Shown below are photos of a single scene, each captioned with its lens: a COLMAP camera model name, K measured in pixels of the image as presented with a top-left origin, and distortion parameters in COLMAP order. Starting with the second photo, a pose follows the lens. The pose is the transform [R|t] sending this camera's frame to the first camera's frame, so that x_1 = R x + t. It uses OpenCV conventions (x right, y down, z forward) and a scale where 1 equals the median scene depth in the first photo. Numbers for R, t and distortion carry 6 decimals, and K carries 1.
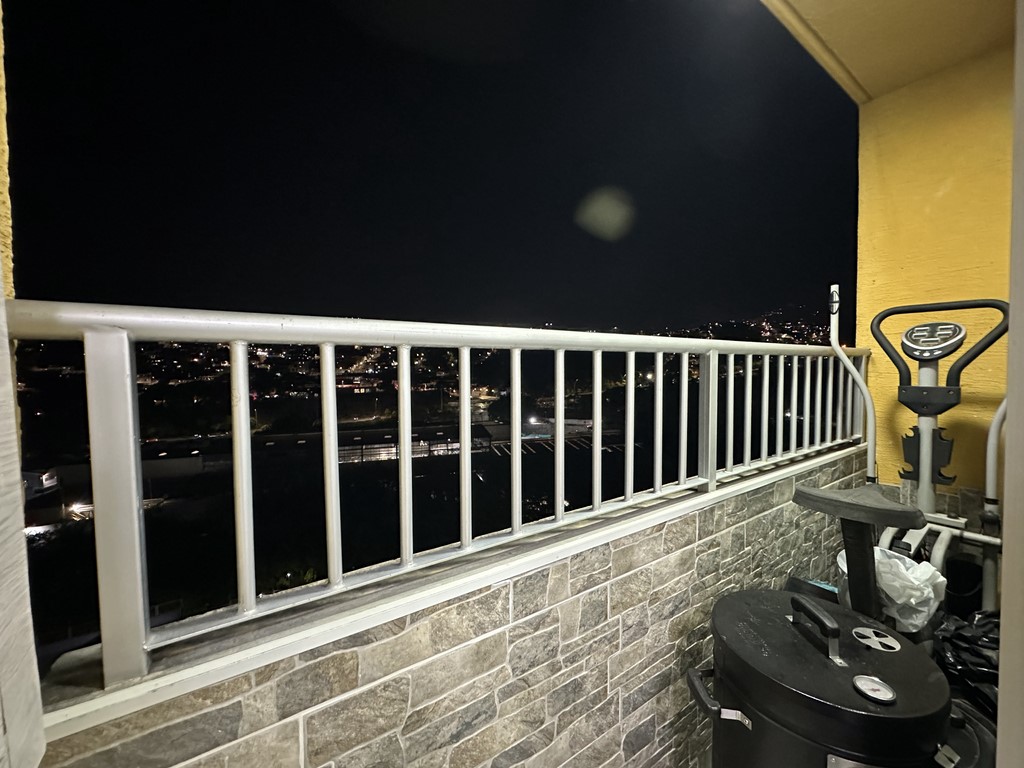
lens RADIAL K [[407.3, 0, 511.0], [0, 407.3, 384.1], [0, 0, 1]] dist [-0.001603, 0.000239]
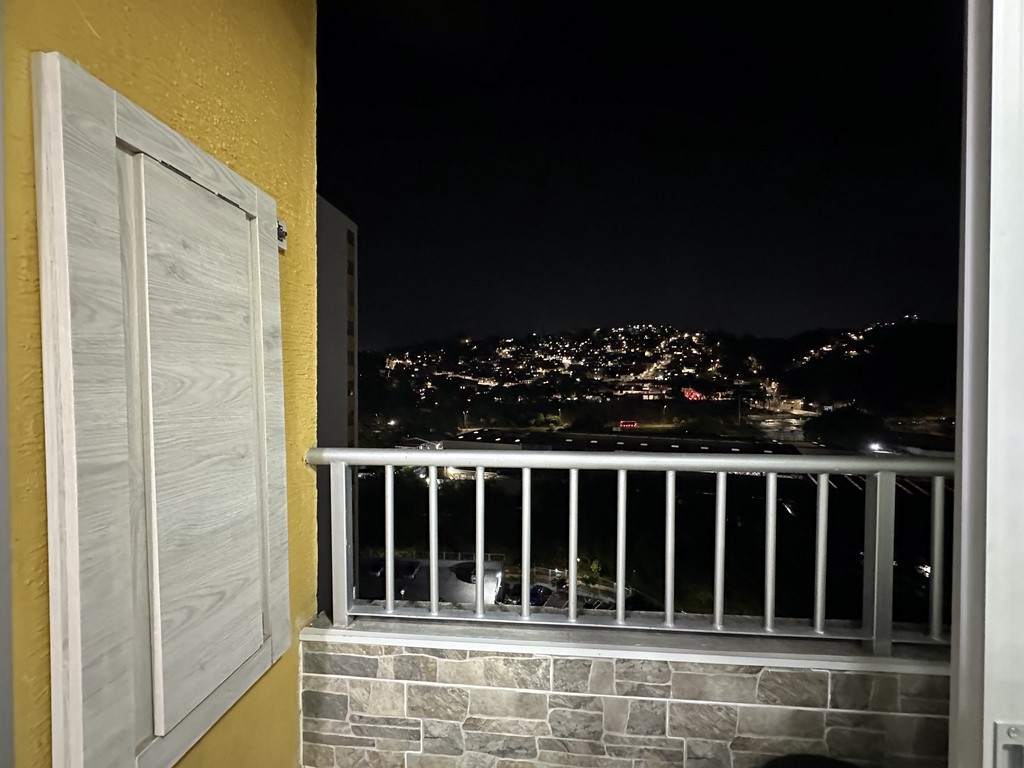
lens RADIAL K [[410.3, 0, 513.2], [0, 410.3, 385.2], [0, 0, 1]] dist [-0.000921, 0.000088]
pose [[0.777082, 0.025600, -0.628879, 0.621039], [-0.032469, 0.999473, 0.000566, -0.321916], [0.628562, 0.019979, 0.777503, -0.069128]]
